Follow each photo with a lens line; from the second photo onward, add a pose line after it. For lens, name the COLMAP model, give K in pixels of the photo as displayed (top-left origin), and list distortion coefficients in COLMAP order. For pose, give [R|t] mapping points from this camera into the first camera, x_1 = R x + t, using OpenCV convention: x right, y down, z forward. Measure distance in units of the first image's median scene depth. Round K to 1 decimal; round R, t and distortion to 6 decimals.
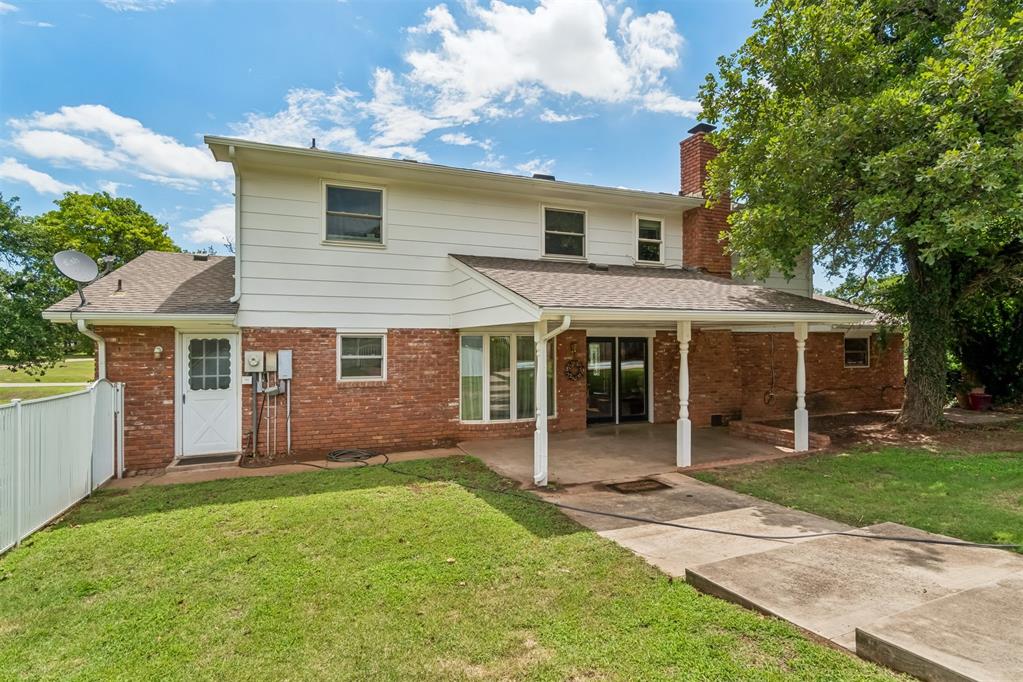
lens RADIAL K [[523.2, 0, 511.5], [0, 523.2, 341.0], [0, 0, 1]] dist [-0.002395, -0.000468]
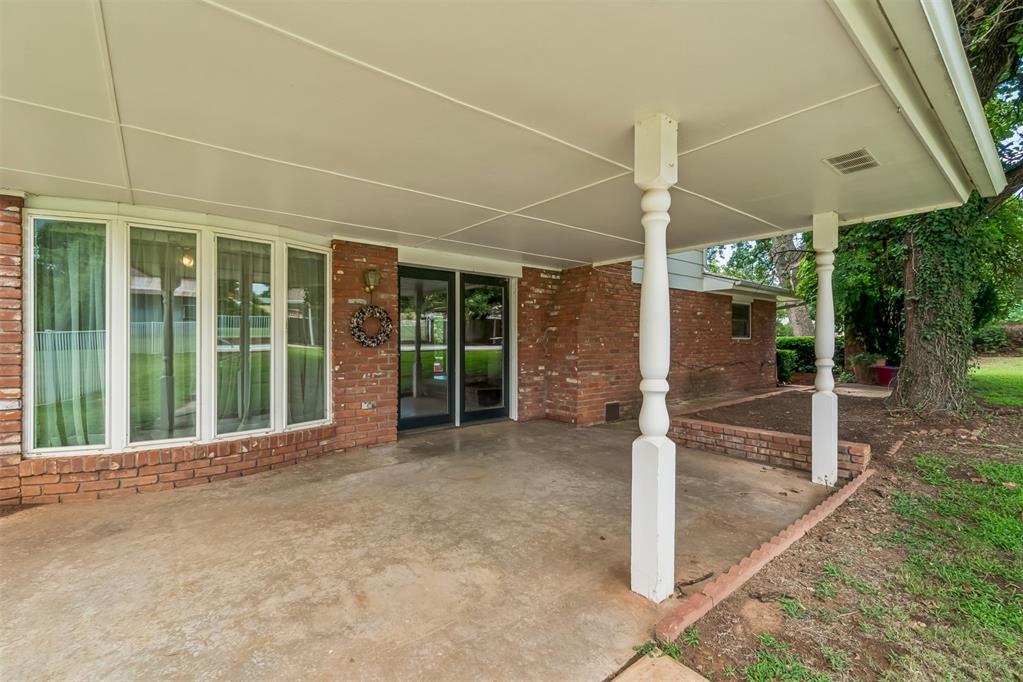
lens RADIAL K [[438.6, 0, 514.6], [0, 438.6, 336.9], [0, 0, 1]] dist [-0.011276, -0.000088]
pose [[0.953593, 0.007645, 0.301000, 0.125645], [-0.008035, 0.999968, 0.000057, 0.065297], [-0.300990, -0.002473, 0.953624, 0.564059]]
